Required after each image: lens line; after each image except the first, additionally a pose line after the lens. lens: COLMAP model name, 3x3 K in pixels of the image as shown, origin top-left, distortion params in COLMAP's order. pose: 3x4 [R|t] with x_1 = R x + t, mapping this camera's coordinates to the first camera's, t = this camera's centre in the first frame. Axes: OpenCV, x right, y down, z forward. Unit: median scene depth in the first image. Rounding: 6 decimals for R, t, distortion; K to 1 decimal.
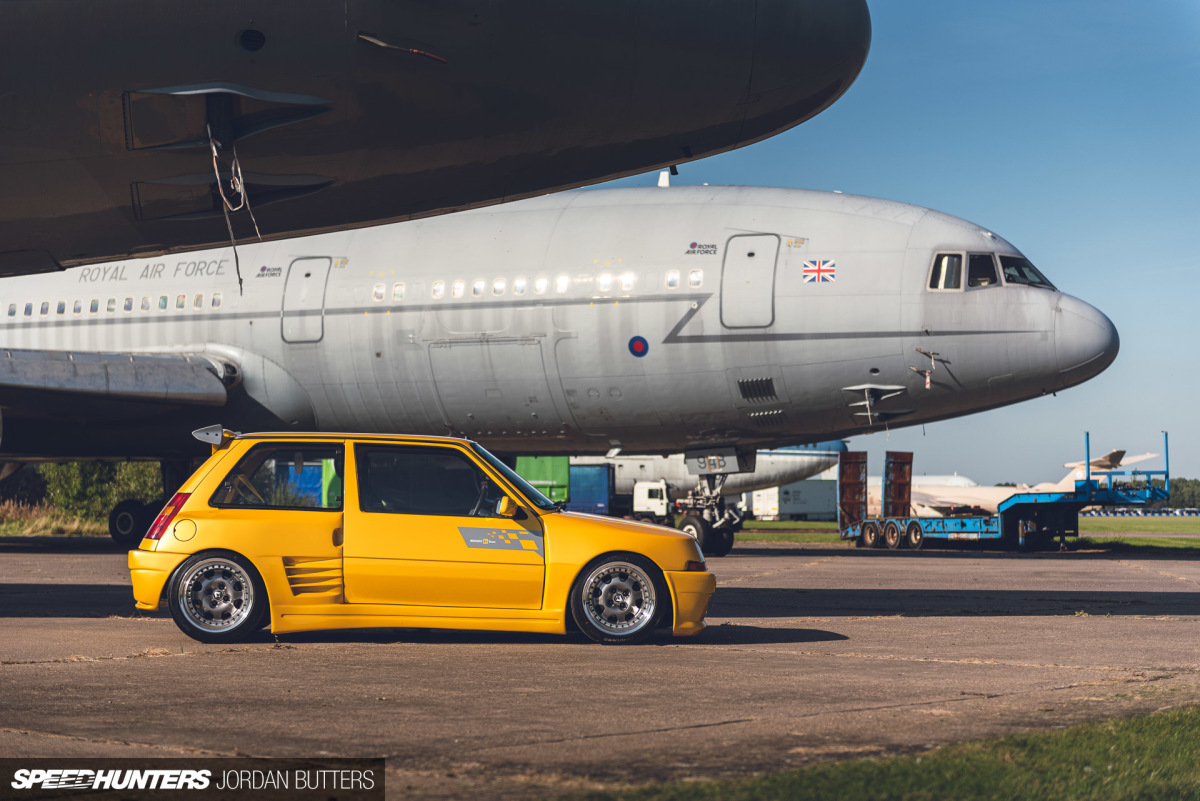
lens RADIAL K [[1991.3, 0, 600.0], [0, 1991.3, 400.5], [0, 0, 1]] dist [-0.020275, -0.030572]
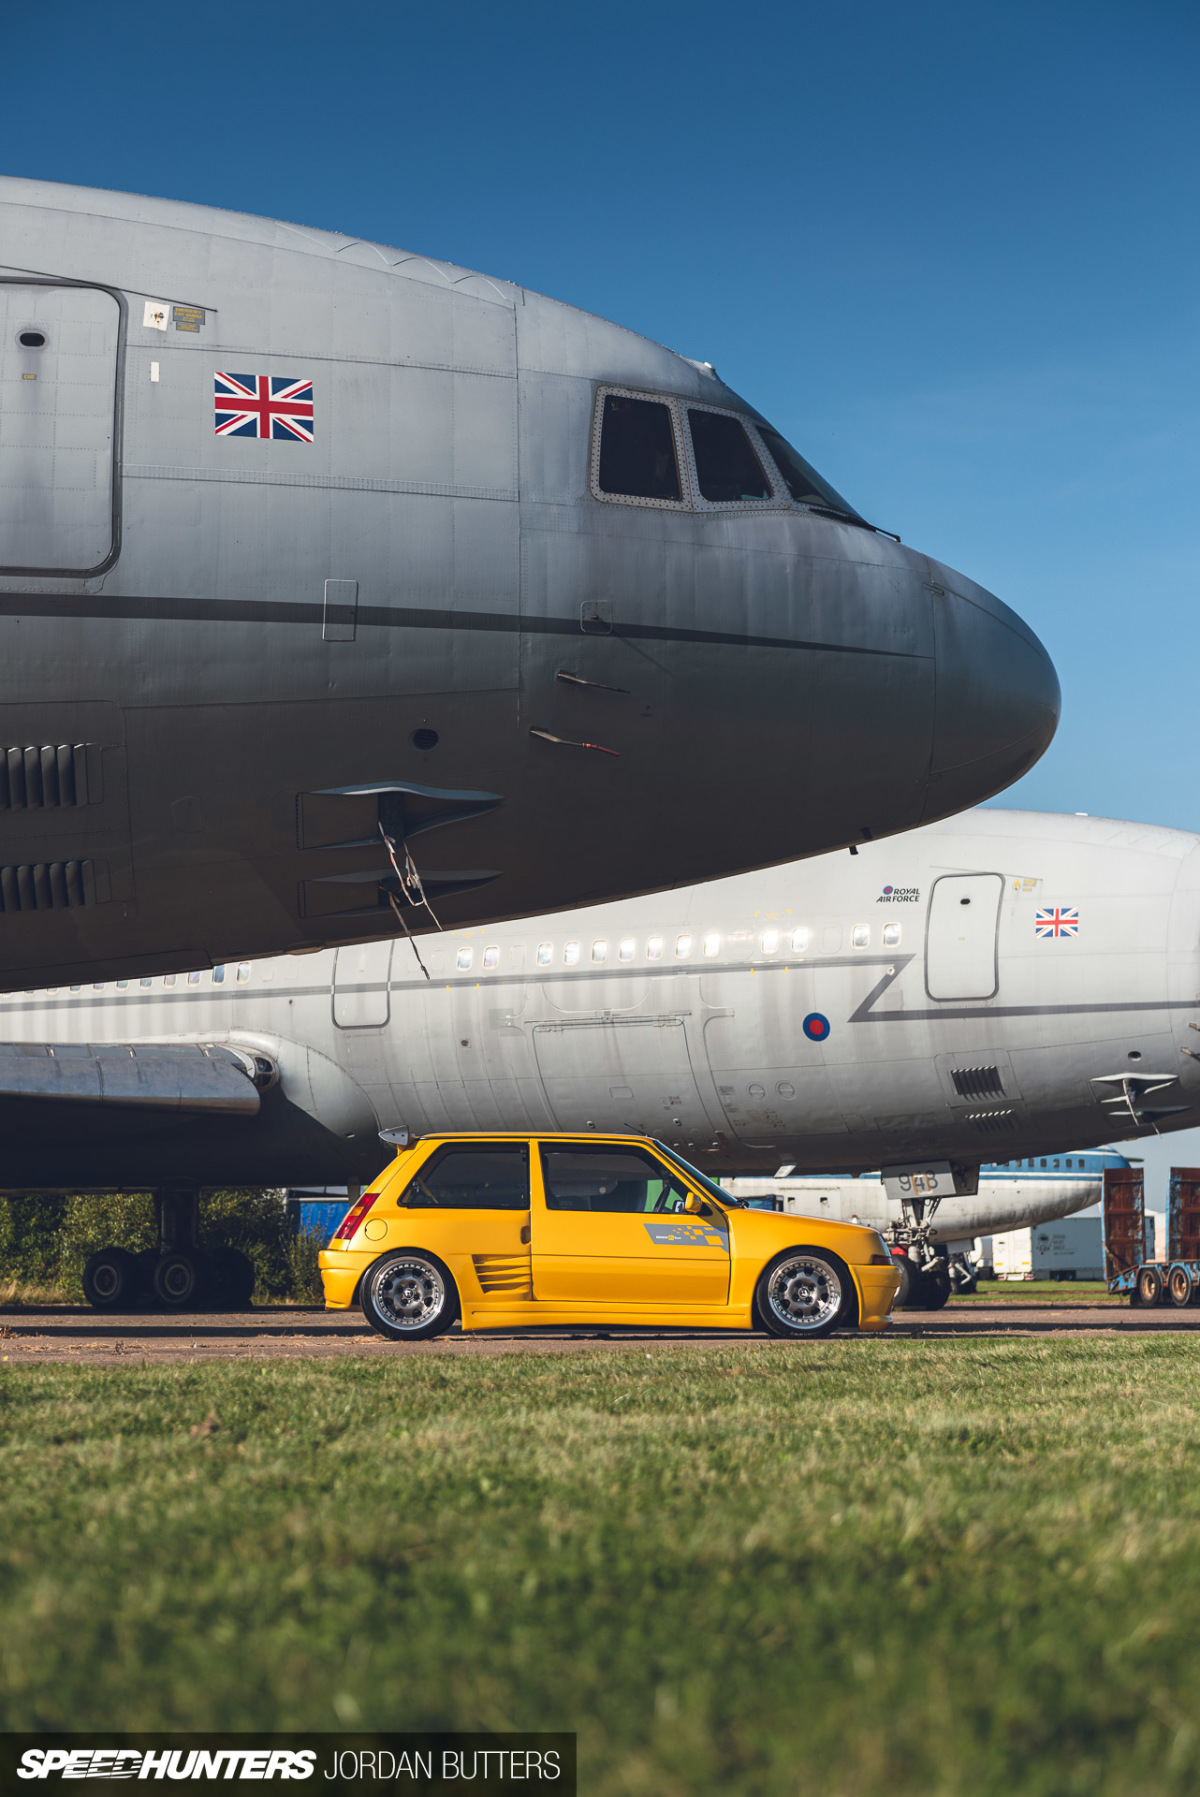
lens RADIAL K [[2982.0, 0, 599.7], [0, 2982.0, 958.9], [0, 0, 1]] dist [-0.020275, -0.030572]
pose [[0.998492, -0.016488, -0.052358, -0.002701], [0.013938, 0.998716, -0.048696, 0.000601], [0.053094, 0.047892, 0.997440, -0.113849]]
